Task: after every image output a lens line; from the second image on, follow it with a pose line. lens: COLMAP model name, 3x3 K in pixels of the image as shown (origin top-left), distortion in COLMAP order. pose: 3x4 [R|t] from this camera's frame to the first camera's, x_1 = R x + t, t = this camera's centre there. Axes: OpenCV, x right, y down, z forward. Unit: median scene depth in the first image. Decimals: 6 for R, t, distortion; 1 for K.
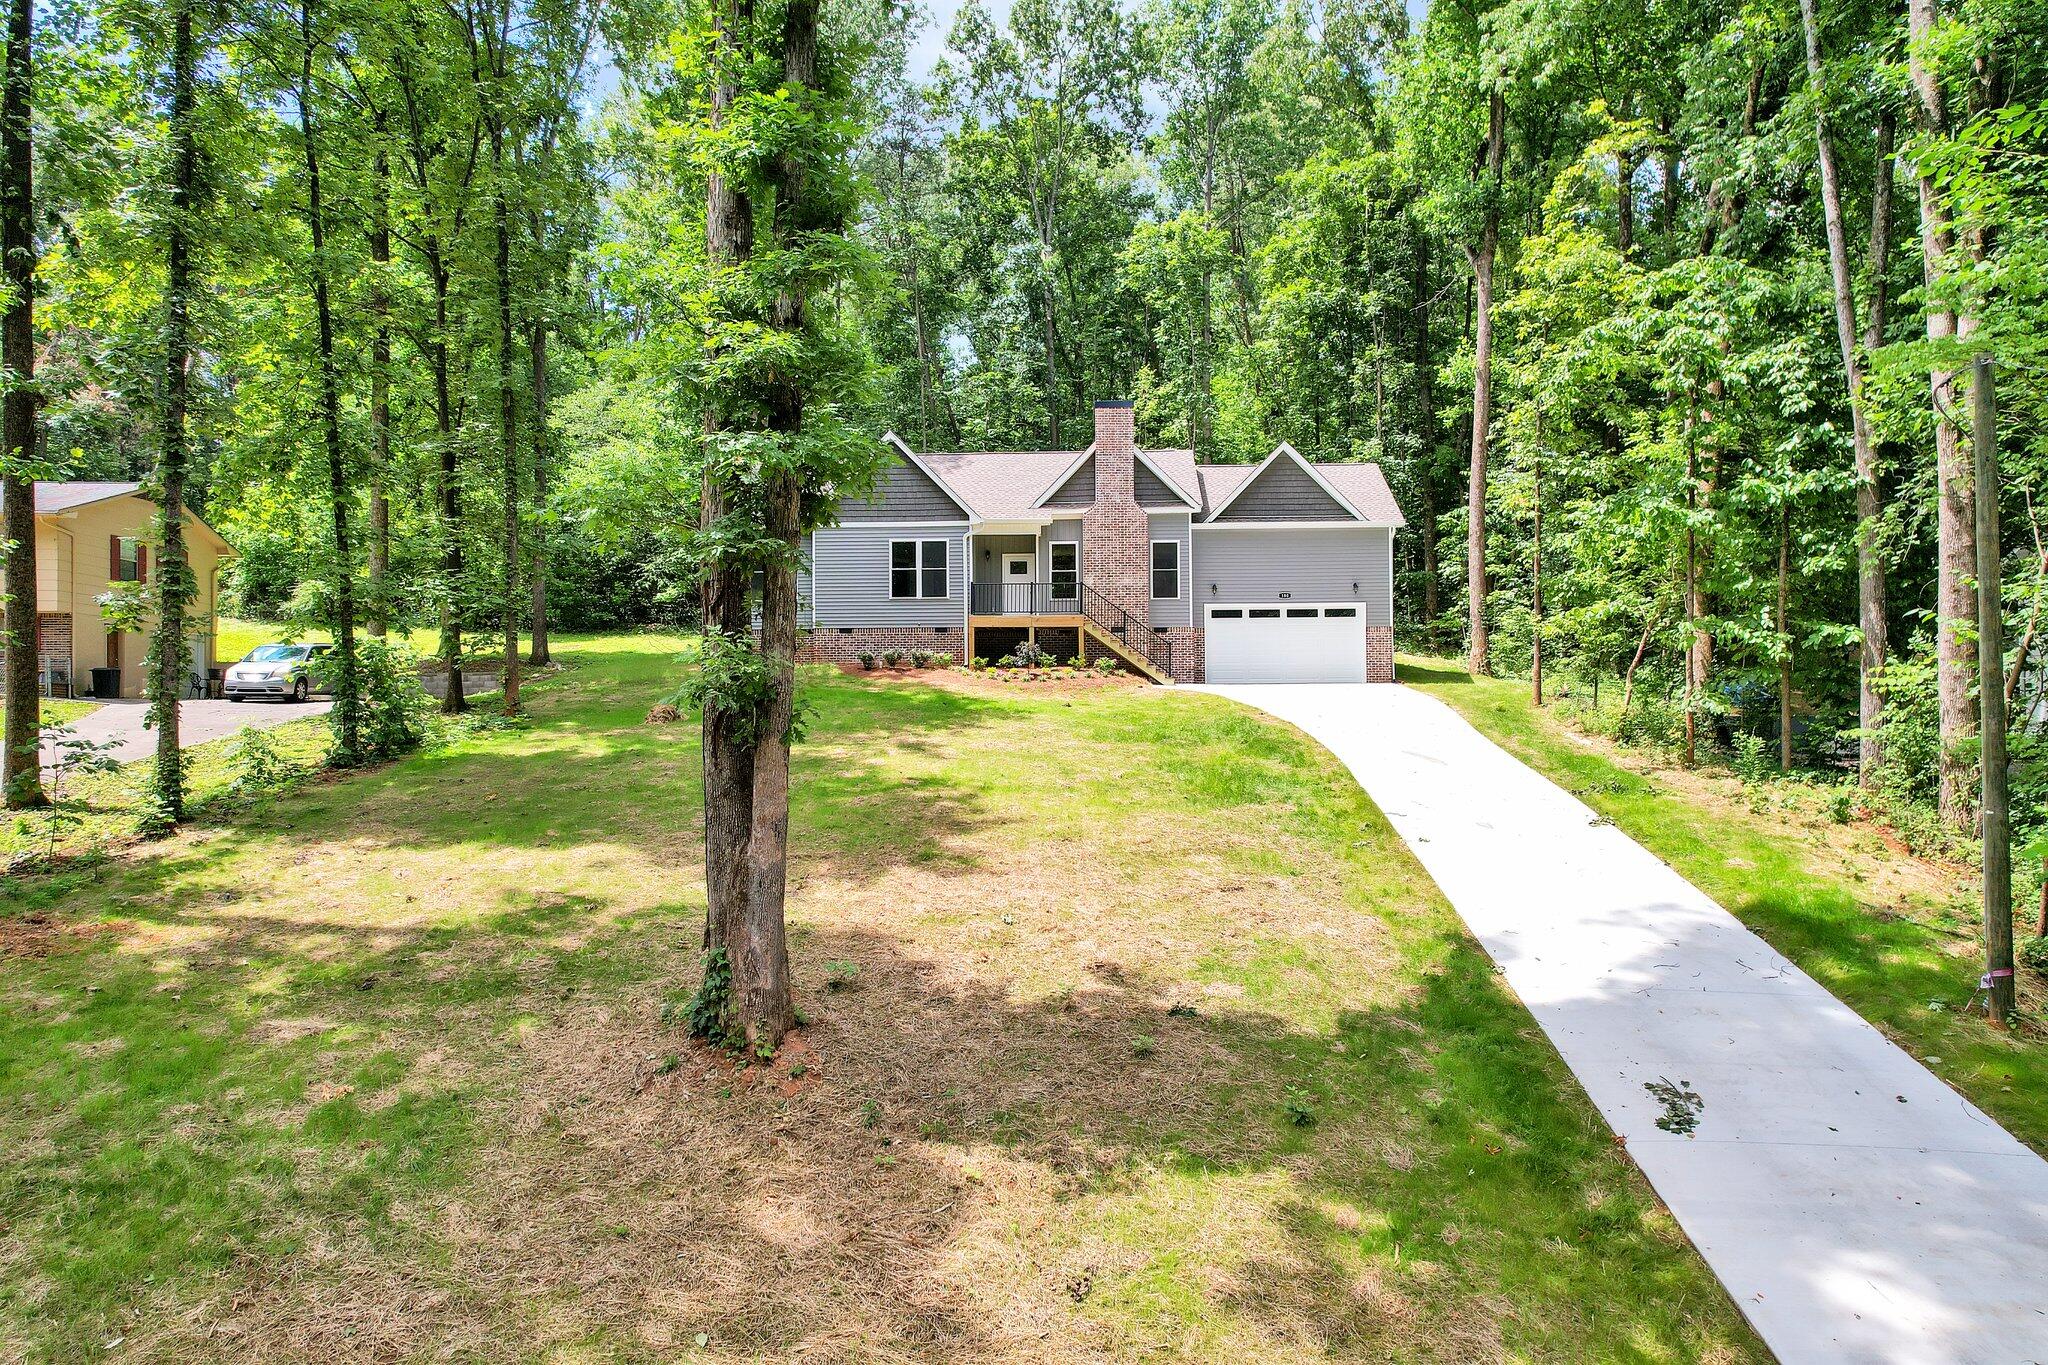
lens RADIAL K [[1267.2, 0, 1020.8], [0, 1267.2, 647.9], [0, 0, 1]] dist [-0.058388, -0.000112]
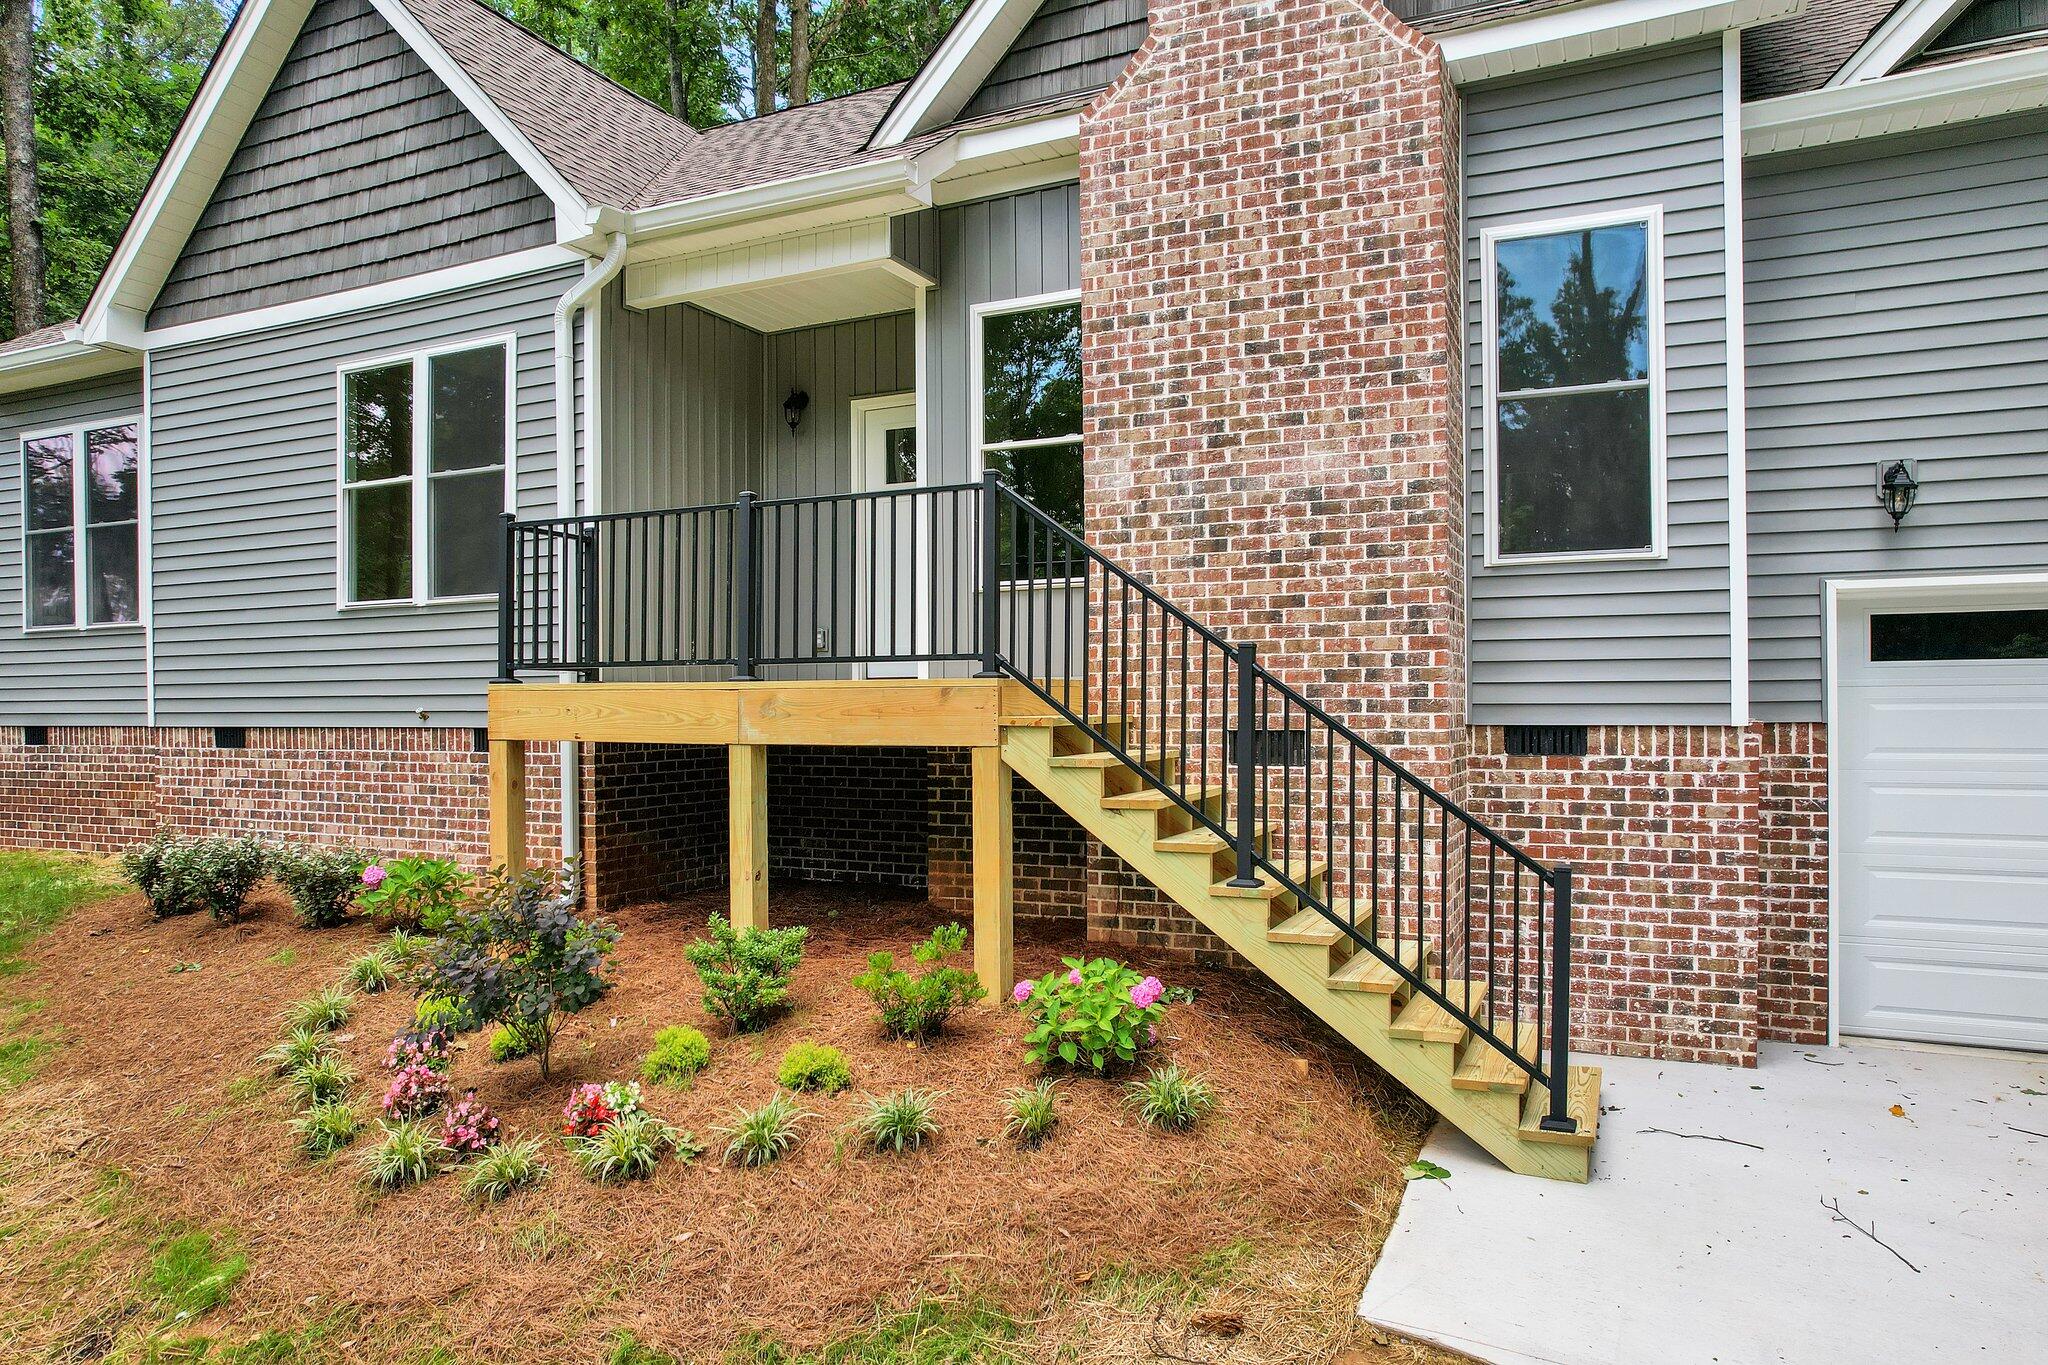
lens RADIAL K [[1265.6, 0, 1079.9], [0, 1265.6, 684.8], [0, 0, 1]] dist [-0.061682, 0.028376]
pose [[0.932163, -0.006817, -0.361976, 0.114553], [0.021989, 0.999043, 0.037813, -0.029918], [0.361372, -0.043207, 0.931420, 0.827123]]
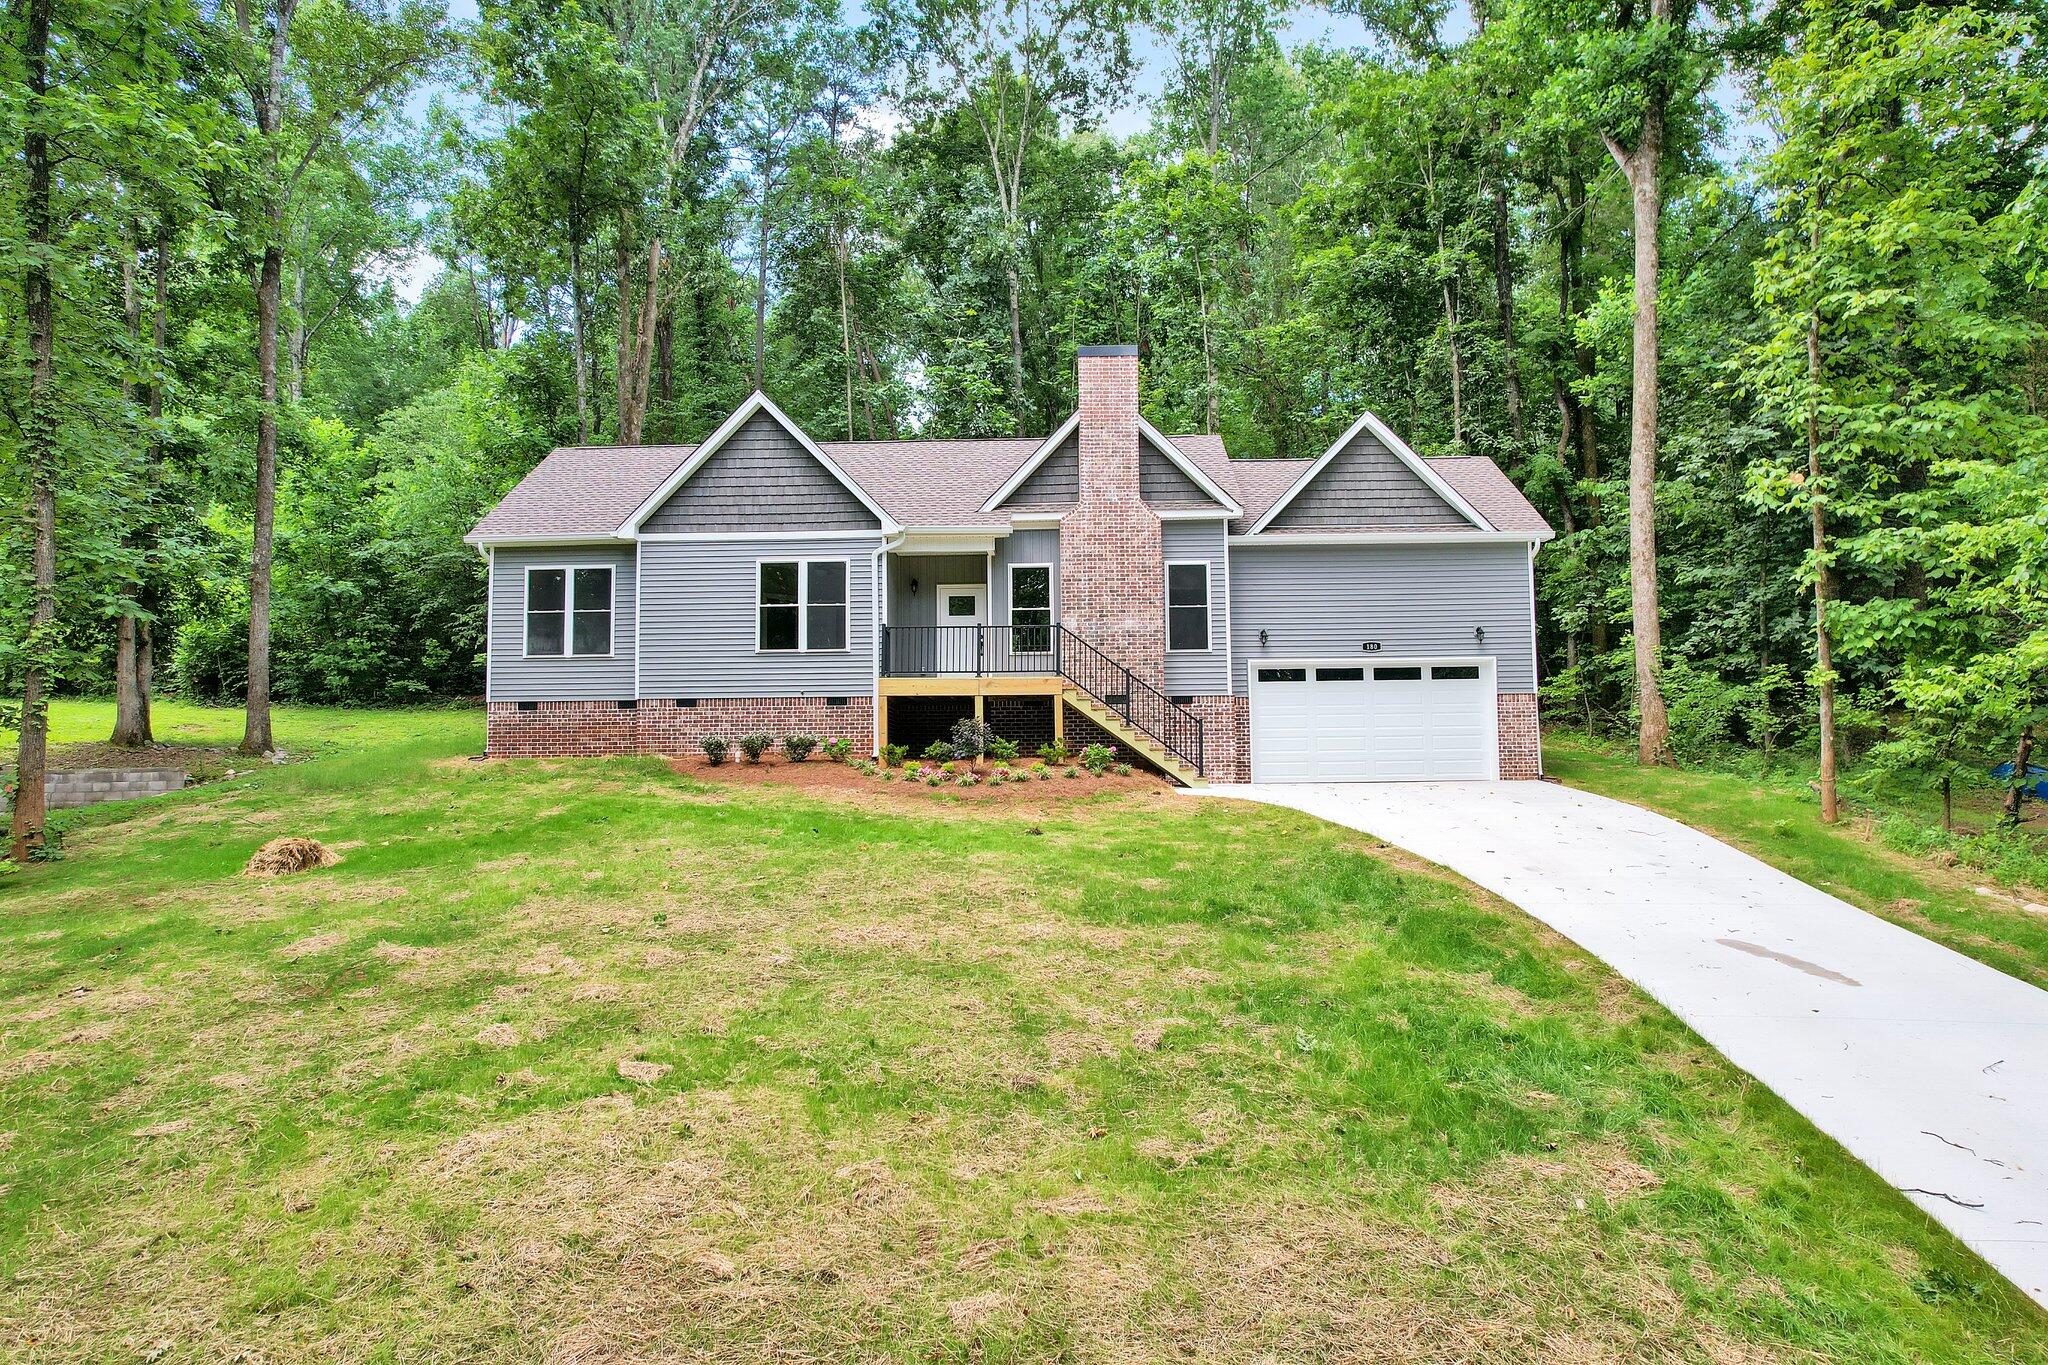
lens RADIAL K [[1267.2, 0, 1020.8], [0, 1267.2, 647.9], [0, 0, 1]] dist [-0.058388, -0.000112]
pose [[0.999811, -0.002693, 0.019239, 0.016658], [0.003845, 0.998184, -0.060118, -0.002334], [-0.019042, 0.060180, 0.998006, 0.364917]]
